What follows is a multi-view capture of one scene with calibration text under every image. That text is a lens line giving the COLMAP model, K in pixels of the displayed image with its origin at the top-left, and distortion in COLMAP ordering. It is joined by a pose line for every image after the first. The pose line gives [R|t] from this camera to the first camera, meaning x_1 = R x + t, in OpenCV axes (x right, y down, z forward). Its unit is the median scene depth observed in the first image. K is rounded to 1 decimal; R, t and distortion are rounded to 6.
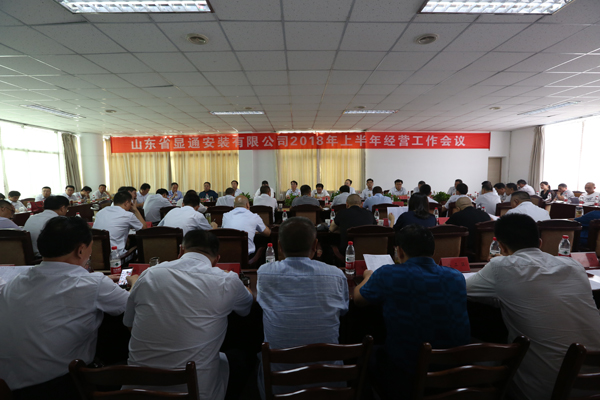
lens RADIAL K [[277.2, 0, 302.3], [0, 277.2, 198.8], [0, 0, 1]] dist [0.006044, 0.000917]
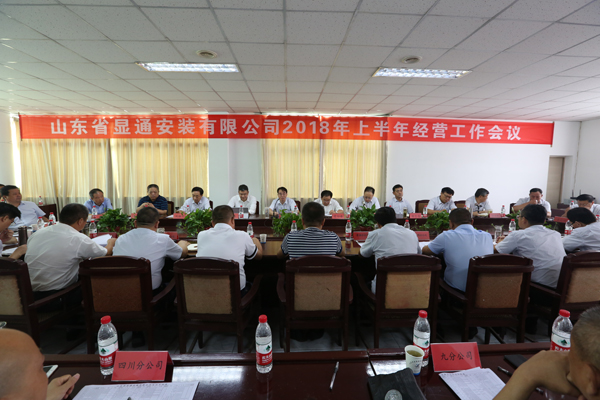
lens RADIAL K [[277.2, 0, 297.8], [0, 277.2, 201.6], [0, 0, 1]] dist [0.006044, 0.000917]
pose [[0.999853, 0.017165, 0.000409, -0.001530], [-0.017166, 0.999851, 0.001898, -0.021111], [-0.000377, -0.001905, 0.999998, 0.294151]]
